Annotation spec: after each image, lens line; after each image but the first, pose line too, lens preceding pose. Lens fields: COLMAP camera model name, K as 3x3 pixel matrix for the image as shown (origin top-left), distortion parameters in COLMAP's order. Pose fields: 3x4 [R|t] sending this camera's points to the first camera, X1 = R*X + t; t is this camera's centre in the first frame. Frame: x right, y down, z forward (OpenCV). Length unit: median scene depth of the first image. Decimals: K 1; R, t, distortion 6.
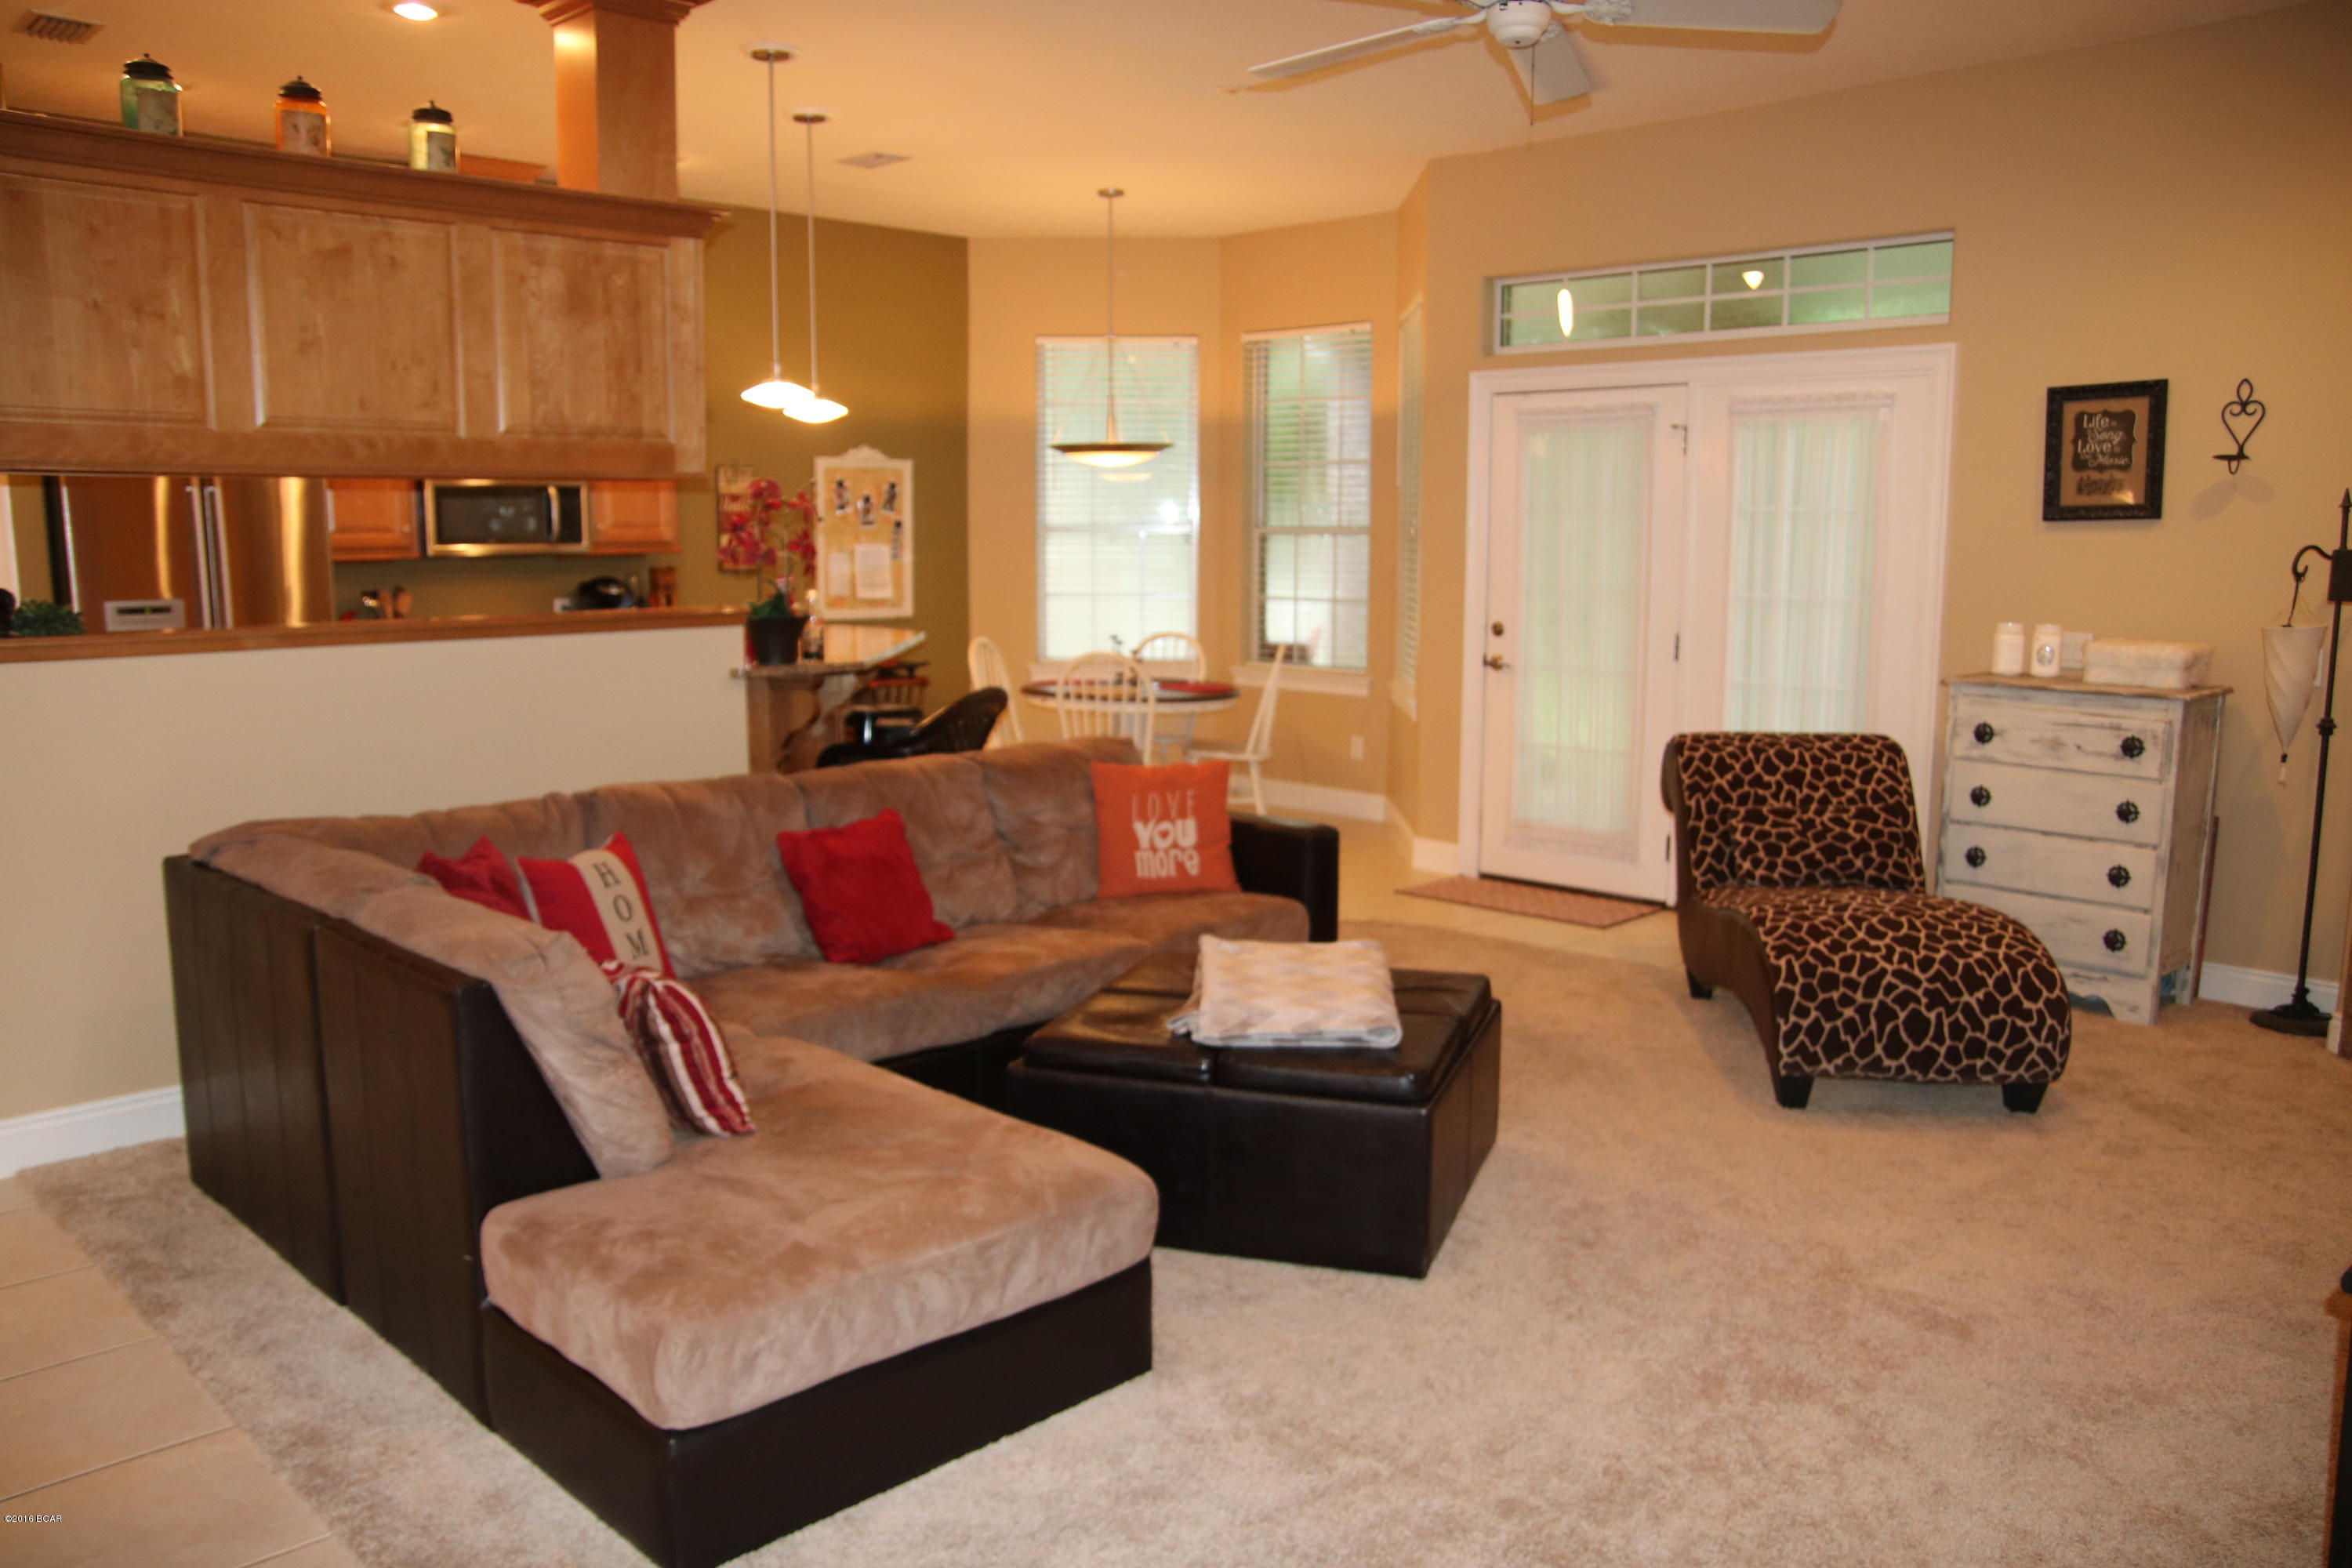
lens RADIAL K [[1814.3, 0, 1176.8], [0, 1814.3, 792.2], [0, 0, 1]] dist [-0.109728, 0.089253]
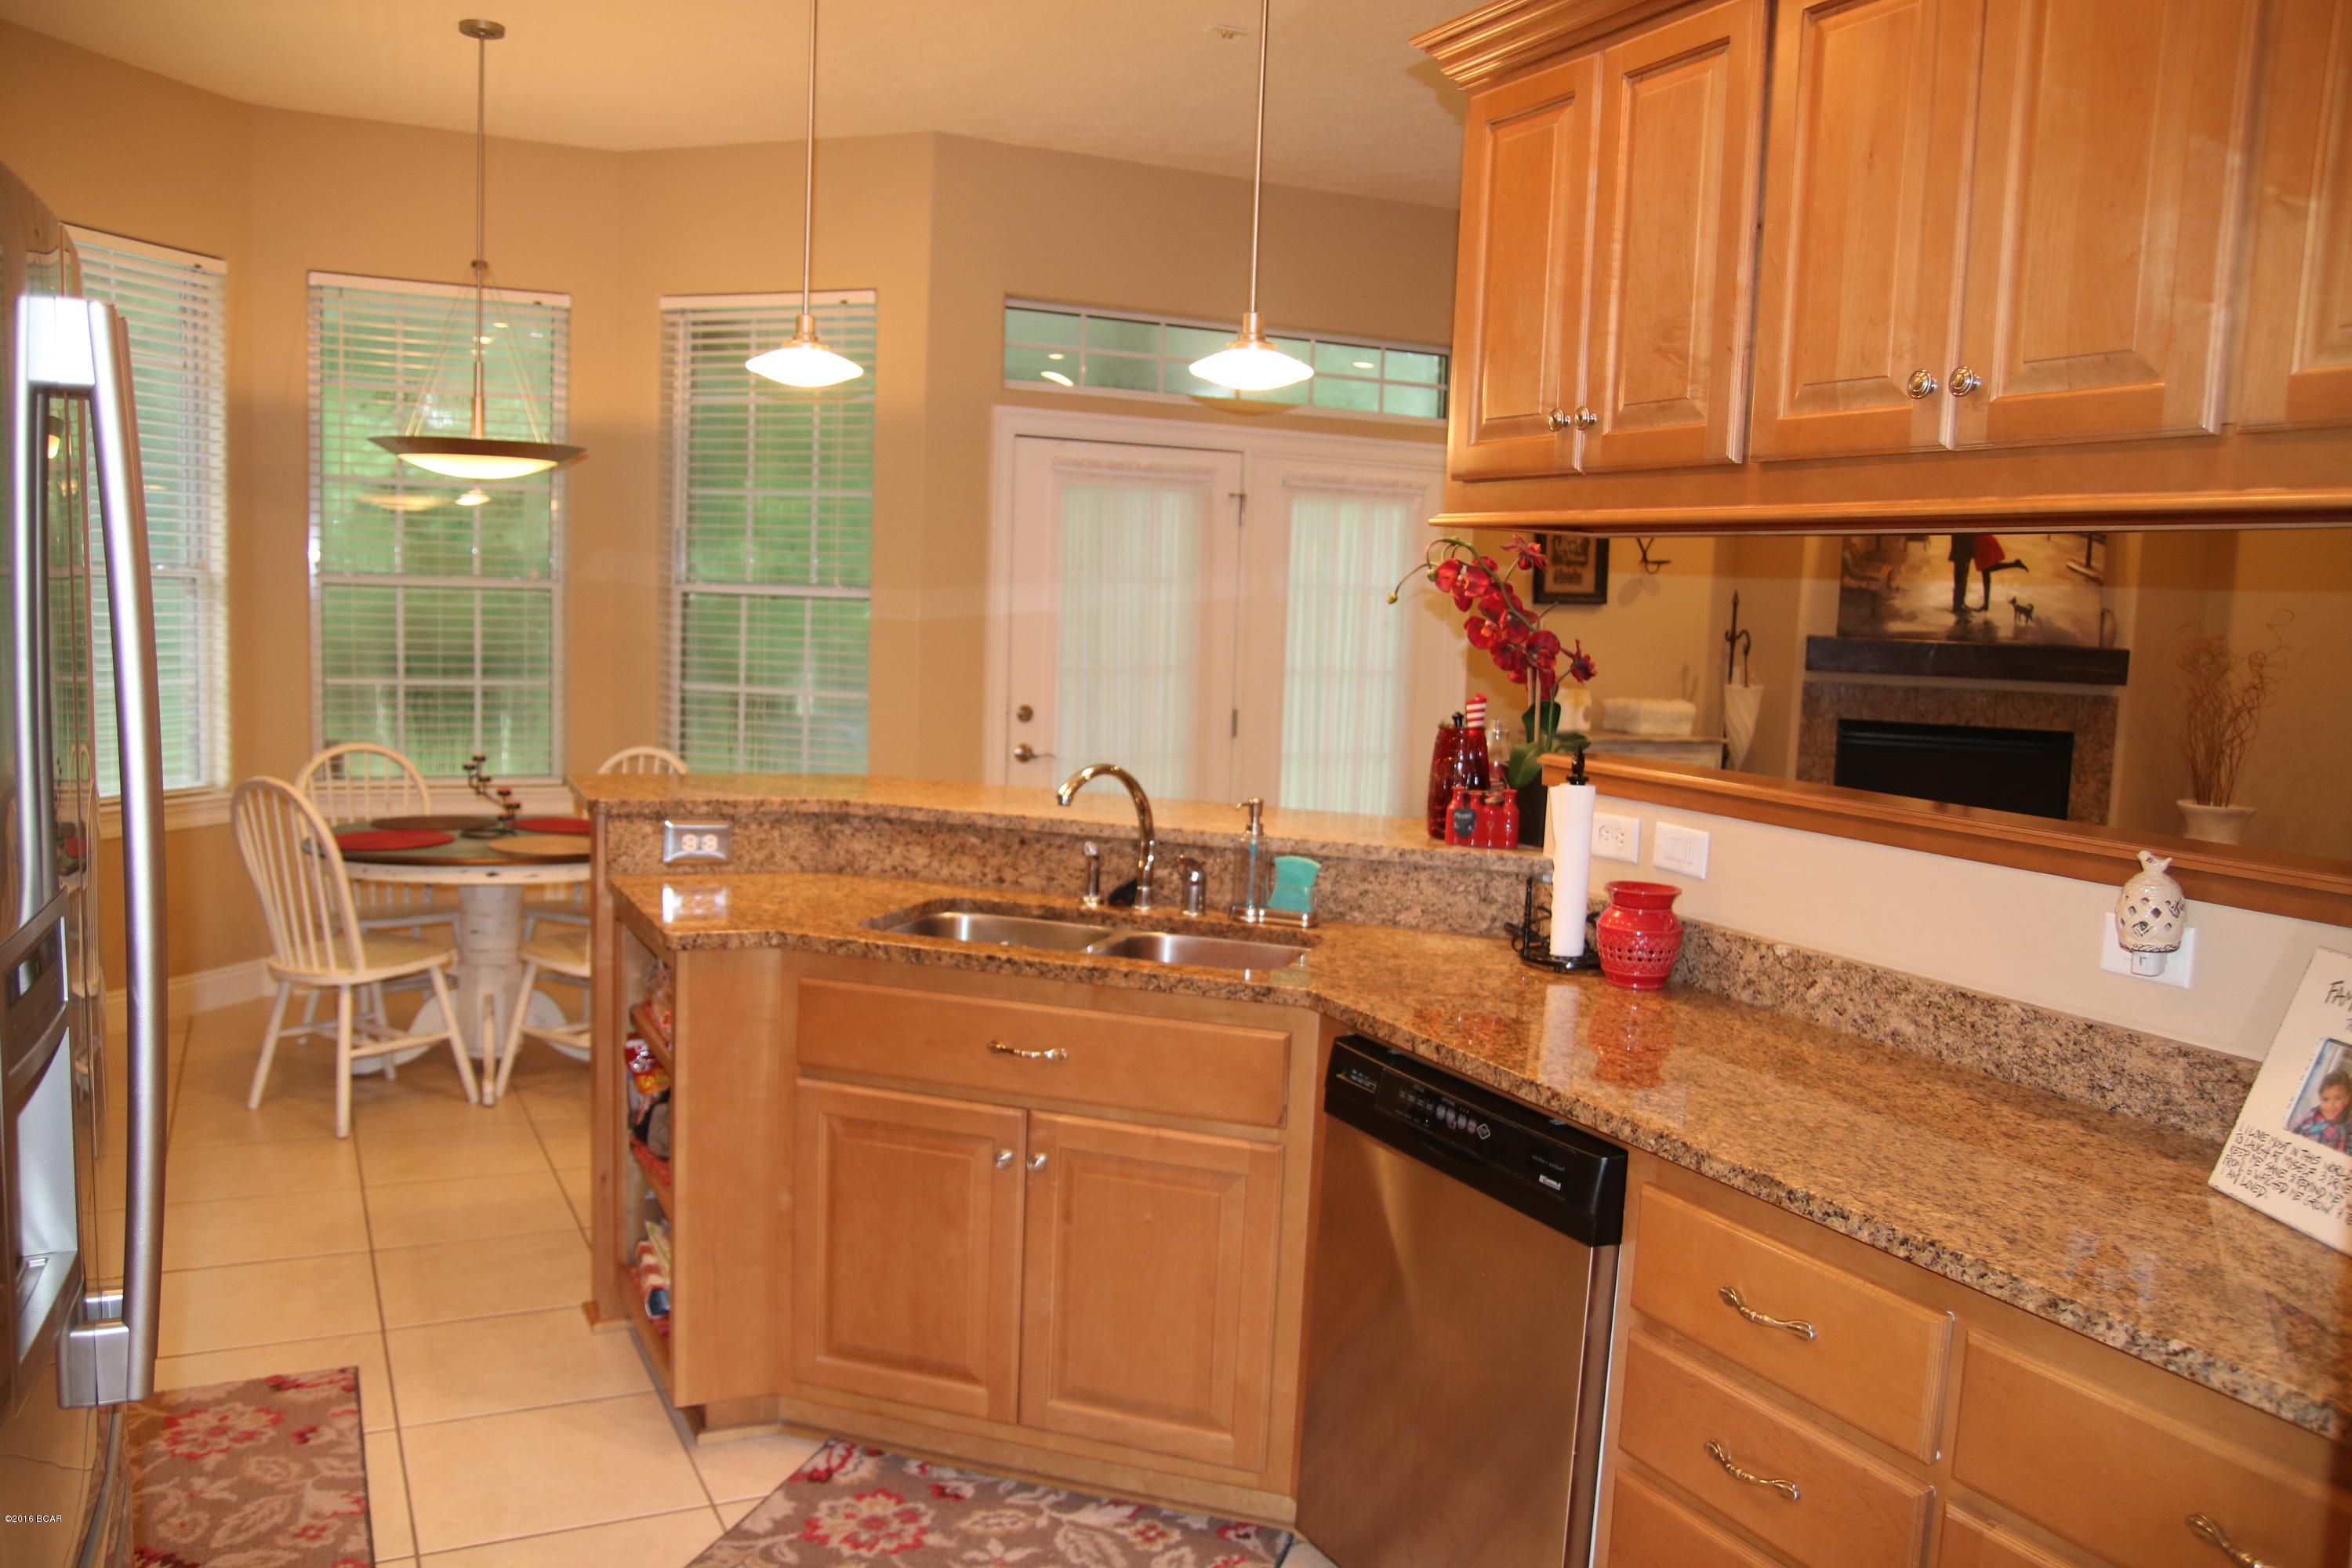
lens RADIAL K [[1814.3, 0, 1174.6], [0, 1814.3, 784.7], [0, 0, 1]] dist [-0.109728, 0.089253]
pose [[0.309535, -0.086870, 0.946912, -0.665683], [0.100799, 0.993205, 0.058167, -0.109318], [-0.945530, 0.077443, 0.316188, 0.735530]]
